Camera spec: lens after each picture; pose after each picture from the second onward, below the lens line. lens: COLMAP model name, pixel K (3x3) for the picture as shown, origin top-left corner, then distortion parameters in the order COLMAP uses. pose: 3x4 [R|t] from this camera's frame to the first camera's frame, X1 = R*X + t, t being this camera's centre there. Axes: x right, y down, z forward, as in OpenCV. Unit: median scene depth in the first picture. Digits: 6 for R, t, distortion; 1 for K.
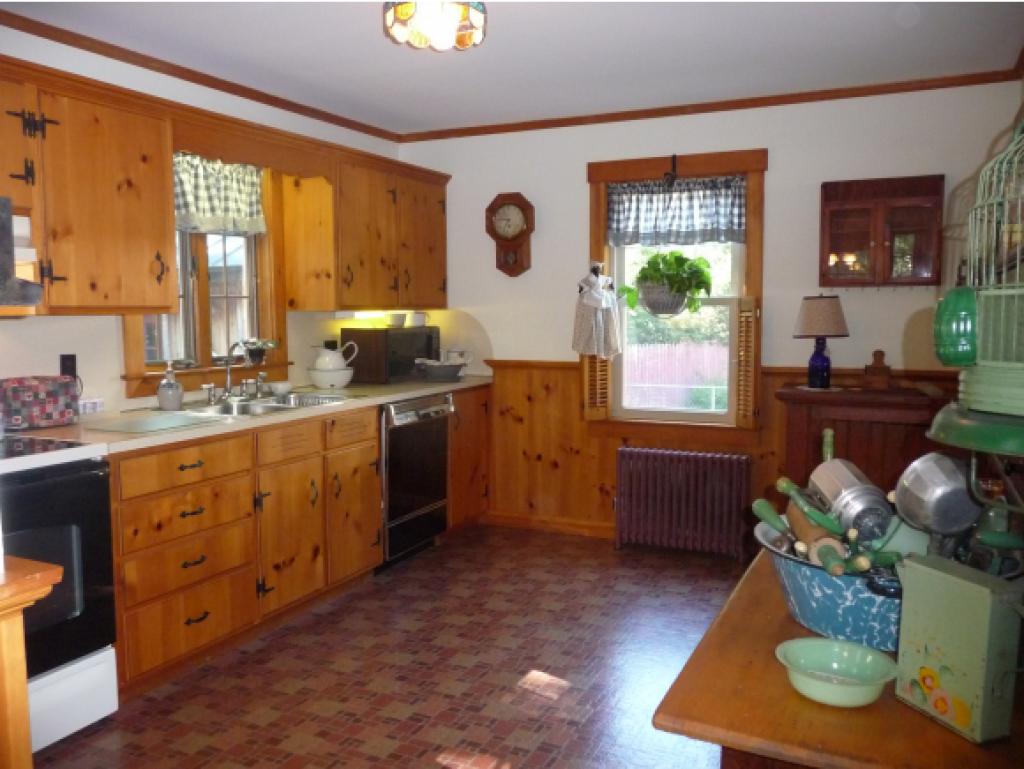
lens RADIAL K [[874.1, 0, 512.0], [0, 874.1, 384.5], [0, 0, 1]] dist [-0.019760, 0.009688]
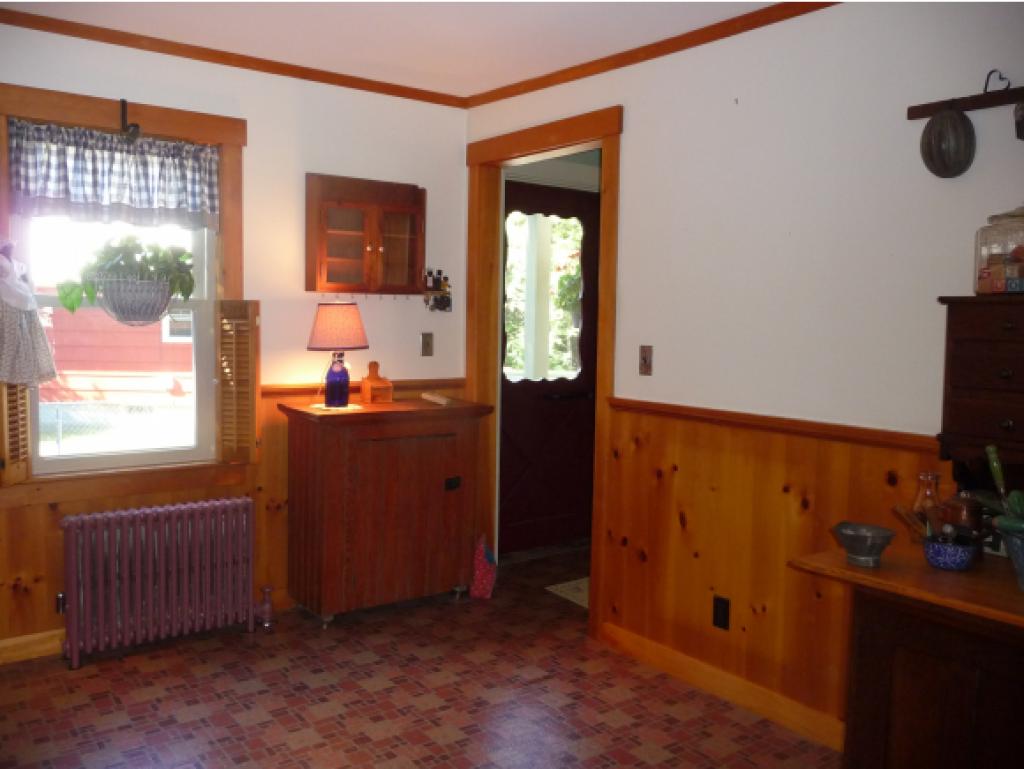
lens RADIAL K [[874.1, 0, 512.0], [0, 874.1, 384.5], [0, 0, 1]] dist [-0.019760, 0.009688]
pose [[0.447755, -0.059641, 0.892165, -0.330443], [0.056712, 0.997658, 0.038231, -0.038780], [-0.892356, 0.033478, 0.450089, 0.406716]]
